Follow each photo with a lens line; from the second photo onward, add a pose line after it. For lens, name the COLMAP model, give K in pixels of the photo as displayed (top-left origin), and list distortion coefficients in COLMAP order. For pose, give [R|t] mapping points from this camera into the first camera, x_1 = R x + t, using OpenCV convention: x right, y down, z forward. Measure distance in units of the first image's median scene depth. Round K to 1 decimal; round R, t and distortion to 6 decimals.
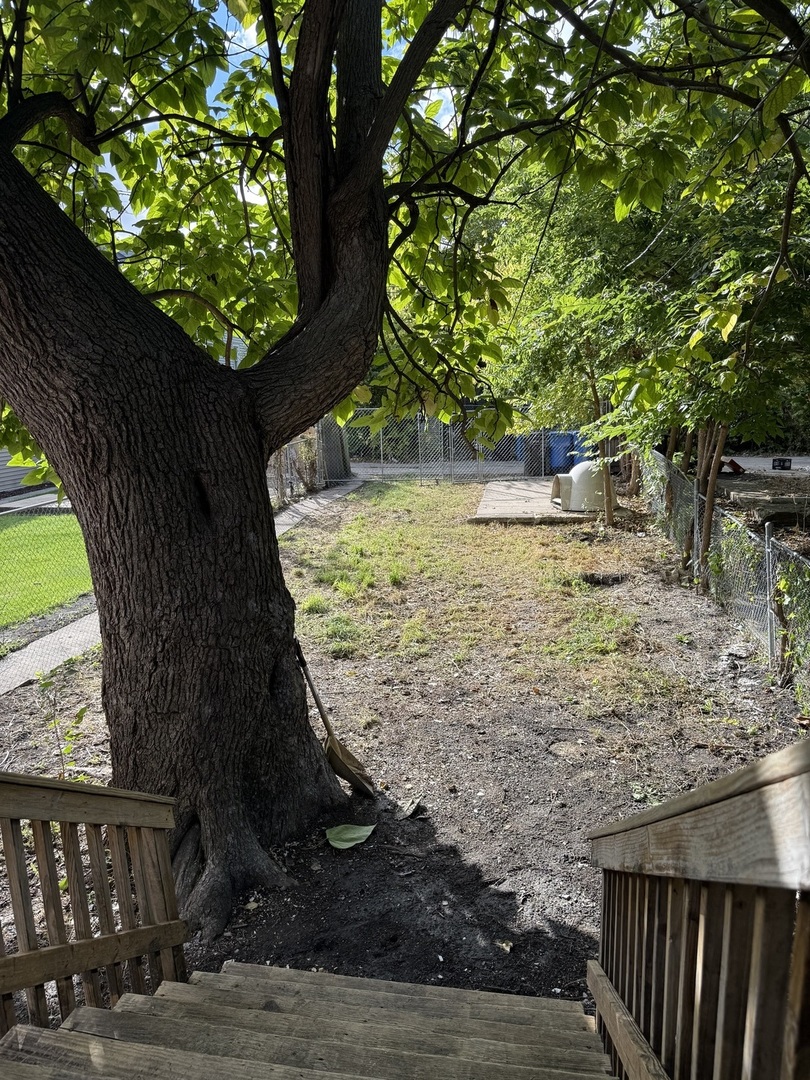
lens RADIAL K [[756.4, 0, 405.0], [0, 756.4, 540.0], [0, 0, 1]] dist [0.046575, -0.000399]
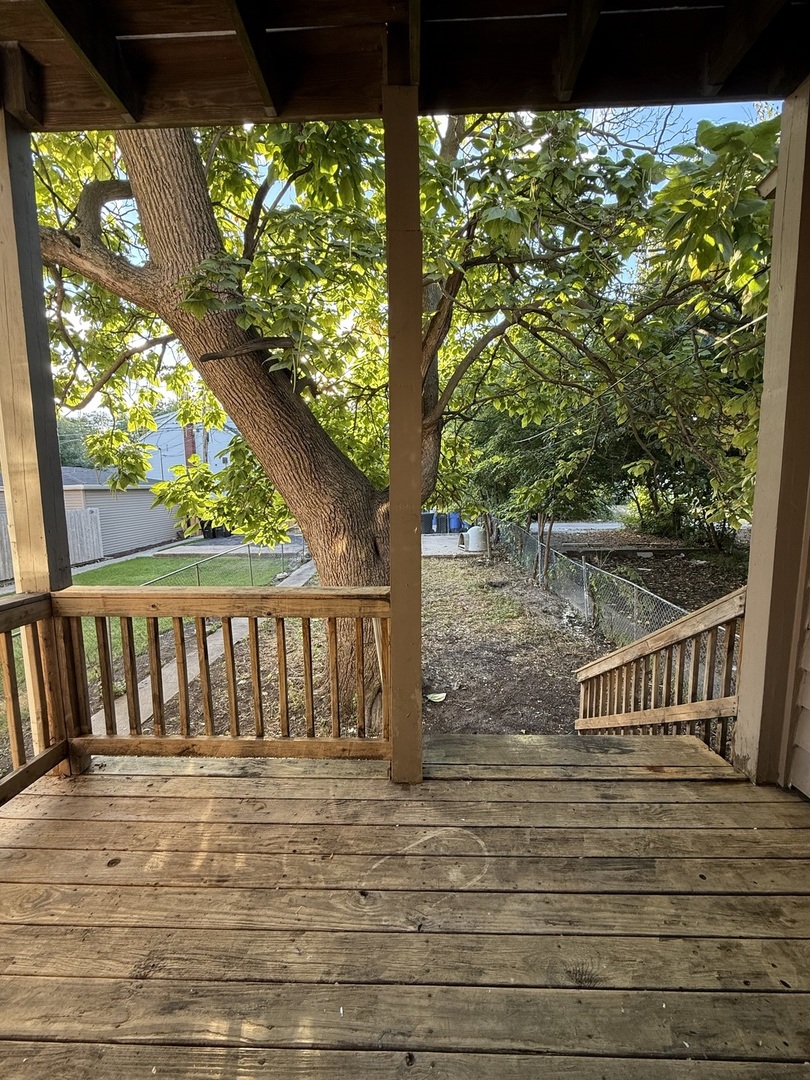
lens RADIAL K [[429.7, 0, 405.1], [0, 429.7, 536.6], [0, 0, 1]] dist [-0.001225, 0.000083]
pose [[0.990221, -0.011805, 0.139005, -0.202150], [0.022110, 0.997100, -0.072824, 0.002412], [-0.137742, 0.075185, 0.987610, -0.166147]]
